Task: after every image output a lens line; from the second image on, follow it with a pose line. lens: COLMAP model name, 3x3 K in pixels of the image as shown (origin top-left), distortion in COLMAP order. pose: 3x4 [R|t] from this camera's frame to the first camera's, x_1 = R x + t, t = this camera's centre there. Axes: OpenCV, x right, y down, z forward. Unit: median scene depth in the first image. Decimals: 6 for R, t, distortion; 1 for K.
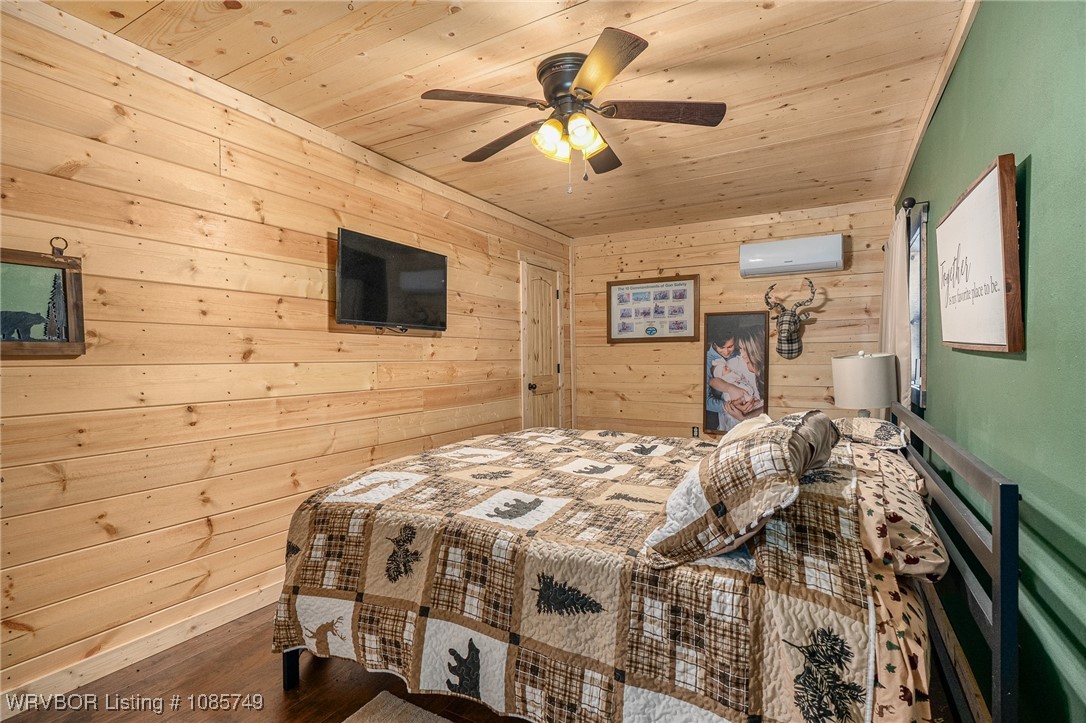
lens RADIAL K [[522.0, 0, 542.1], [0, 522.0, 367.2], [0, 0, 1]] dist [-0.005507, -0.000473]
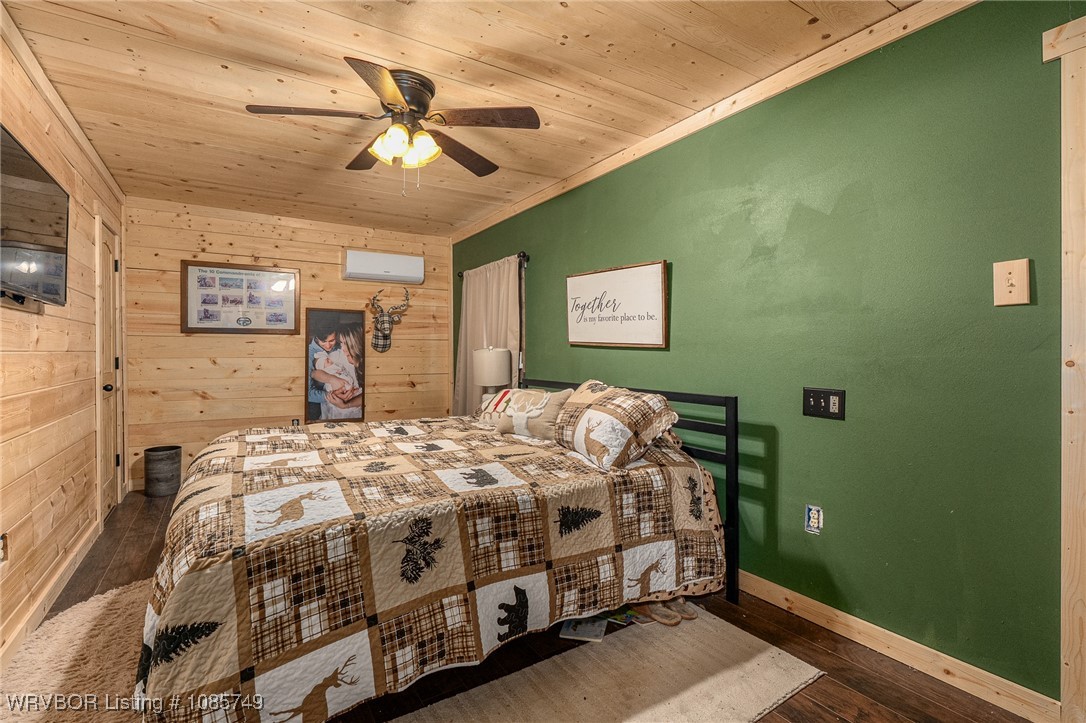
lens RADIAL K [[495.7, 0, 543.5], [0, 495.7, 352.4], [0, 0, 1]] dist [-0.008332, 0.003082]
pose [[0.467784, 0.005684, 0.883825, -0.736073], [0.012613, 0.999835, -0.013106, 0.008471], [-0.883753, 0.017279, 0.467635, 0.279563]]
